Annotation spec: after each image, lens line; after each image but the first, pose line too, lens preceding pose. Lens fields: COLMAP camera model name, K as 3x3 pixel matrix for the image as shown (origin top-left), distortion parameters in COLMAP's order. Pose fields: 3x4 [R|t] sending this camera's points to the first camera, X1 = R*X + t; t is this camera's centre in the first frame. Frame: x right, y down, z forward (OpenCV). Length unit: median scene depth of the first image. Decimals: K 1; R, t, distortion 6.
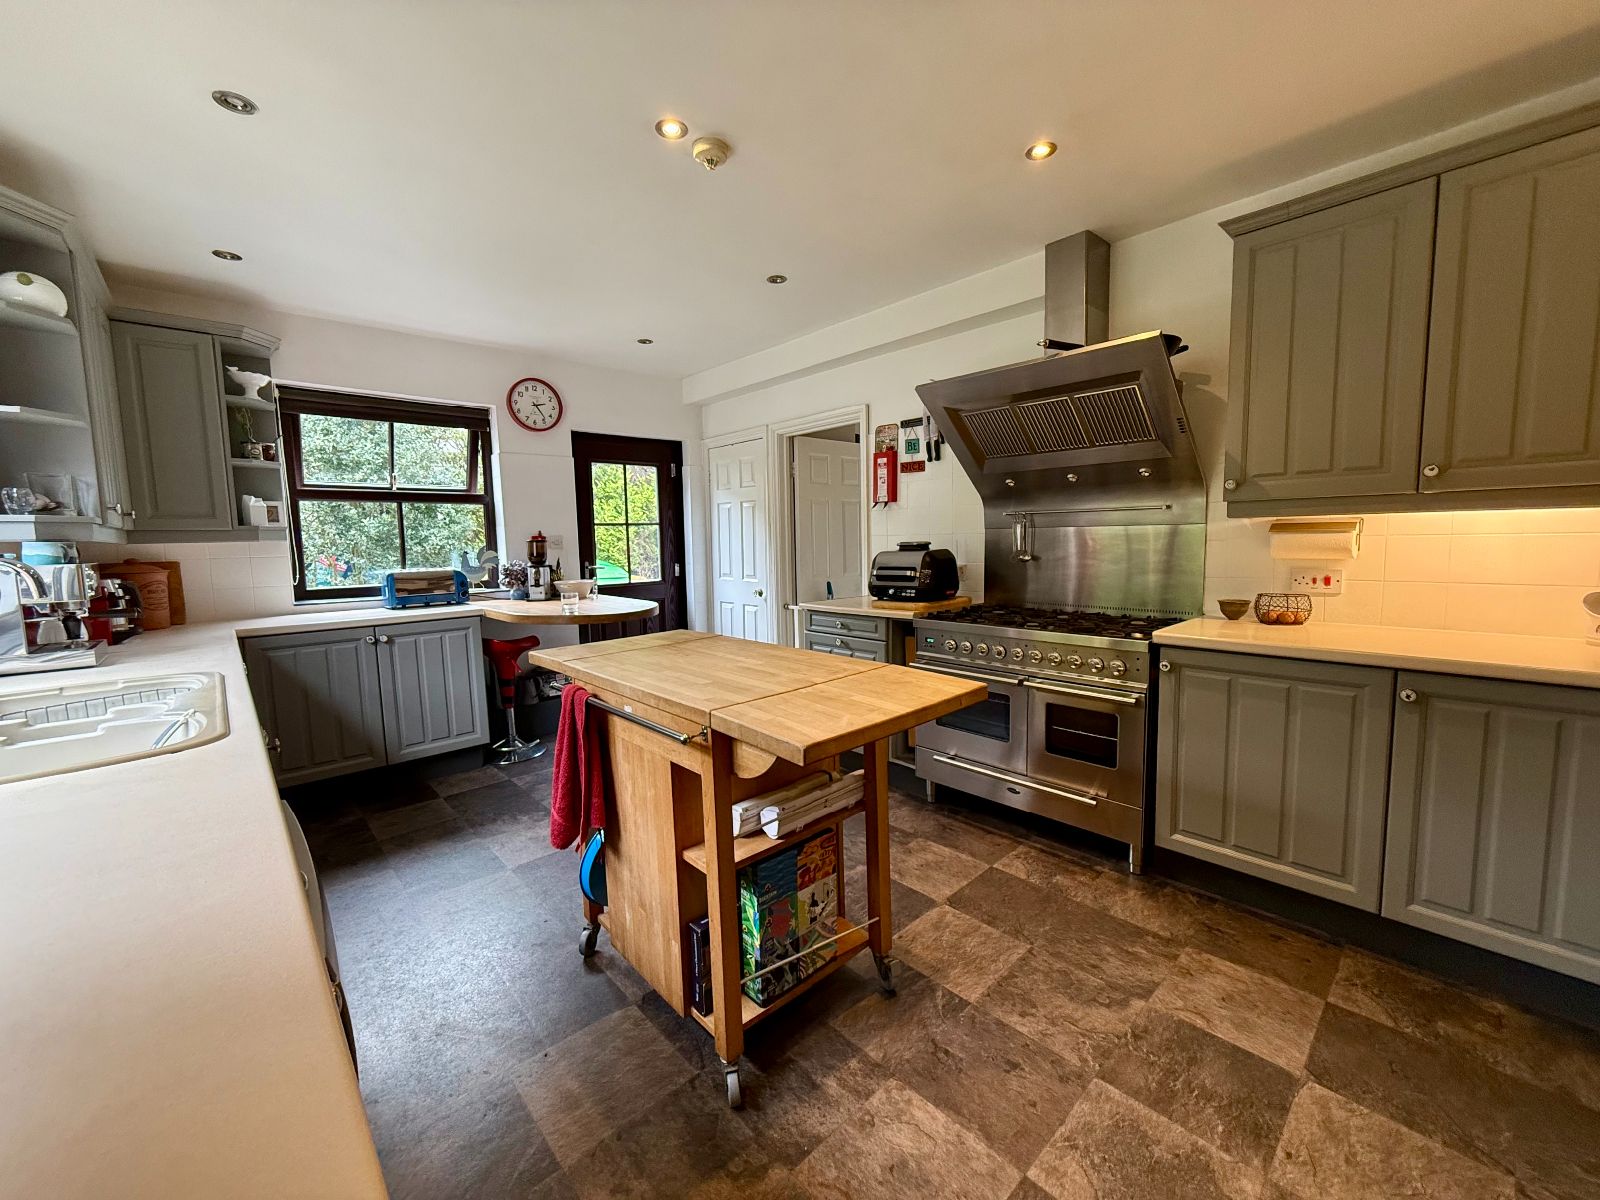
lens RADIAL K [[638.9, 0, 800.0], [0, 638.9, 600.0], [0, 0, 1]] dist [0.002298, -0.000850]
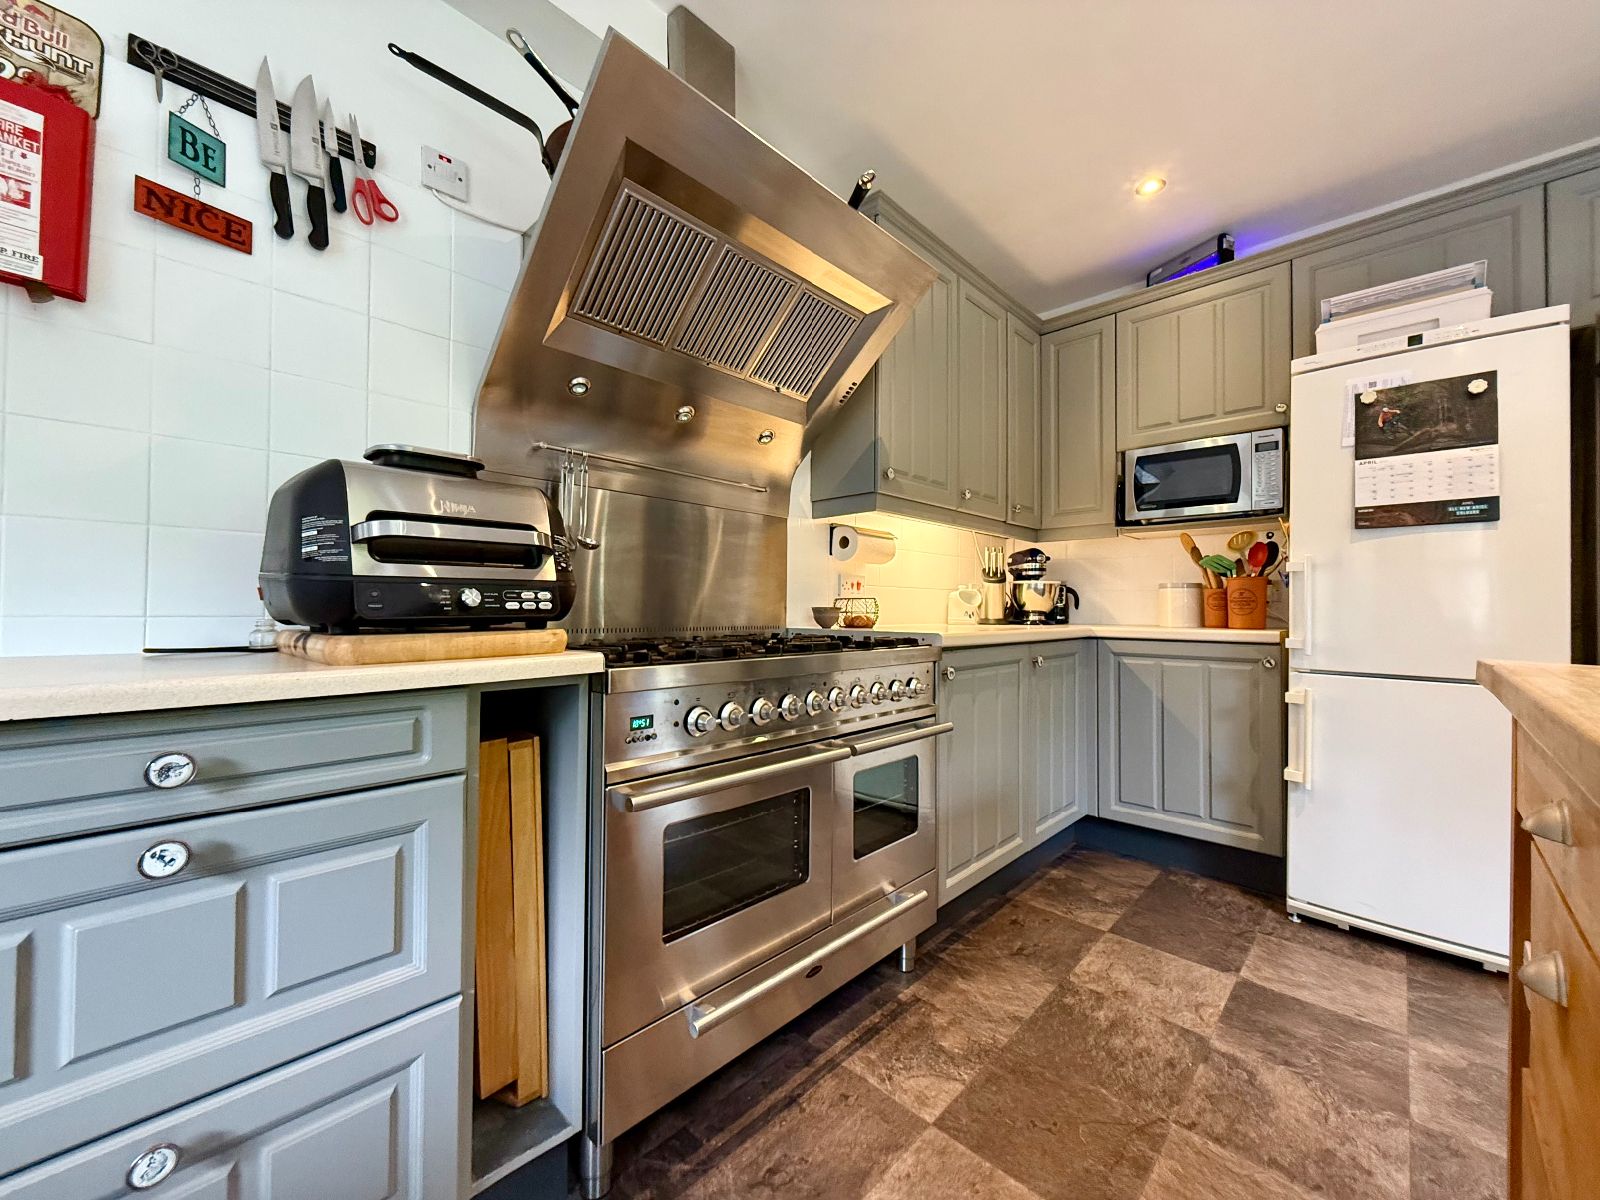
lens RADIAL K [[638.9, 0, 800.0], [0, 638.9, 600.0], [0, 0, 1]] dist [0.002298, -0.000850]
pose [[-0.069788, 0.038209, 0.996830, -0.235634], [0.099307, 0.994569, -0.031170, 0.018183], [-0.992607, 0.096817, -0.073203, 1.262005]]
